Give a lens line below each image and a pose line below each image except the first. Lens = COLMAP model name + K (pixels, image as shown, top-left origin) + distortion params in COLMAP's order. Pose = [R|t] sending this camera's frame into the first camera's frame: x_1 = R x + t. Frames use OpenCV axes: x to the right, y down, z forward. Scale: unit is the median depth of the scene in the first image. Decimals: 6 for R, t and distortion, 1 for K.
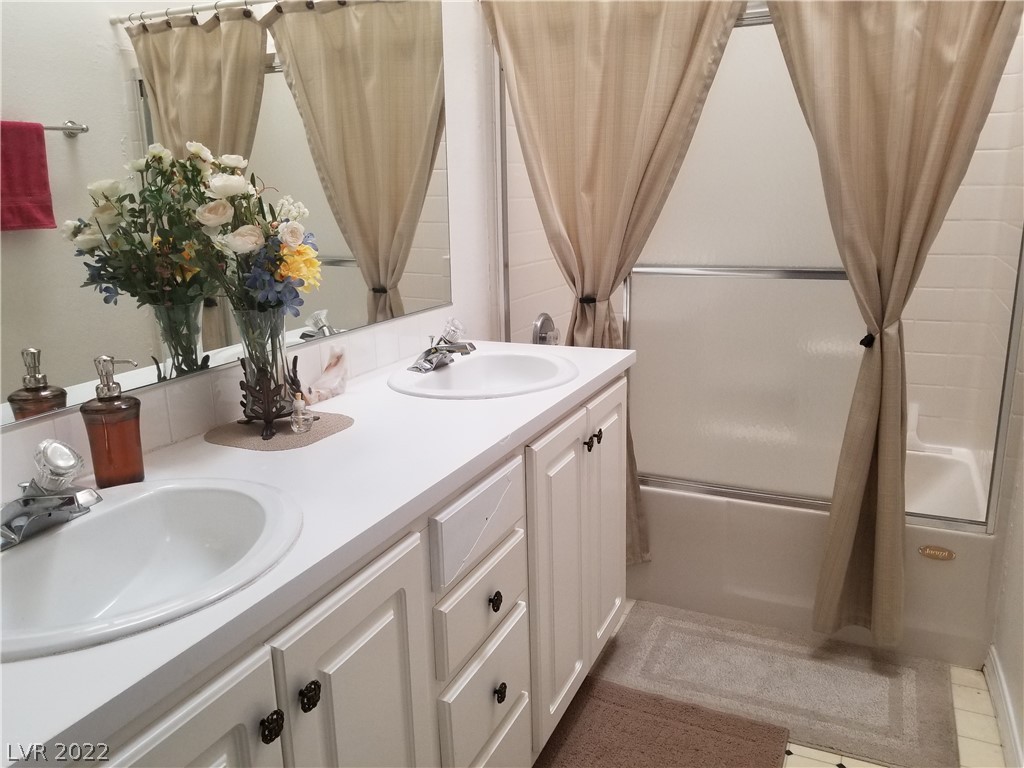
lens RADIAL K [[808.8, 0, 480.1], [0, 808.8, 384.6], [0, 0, 1]] dist [0.083645, -0.112290]
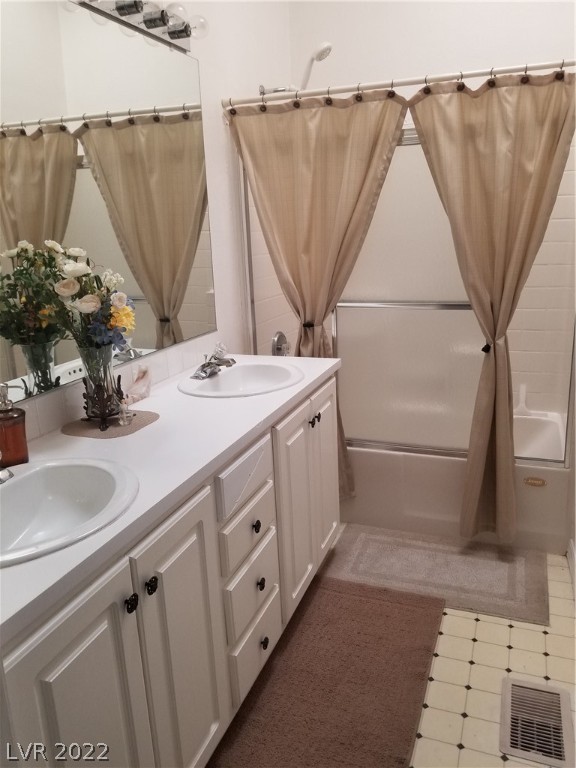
lens RADIAL K [[606.6, 0, 288.0], [0, 606.6, 384.0], [0, 0, 1]] dist [0.083645, -0.112290]
pose [[0.994978, -0.036352, 0.093260, -0.014584], [0.034593, 0.999193, 0.020405, -0.022905], [-0.093926, -0.017076, 0.995433, -0.126489]]
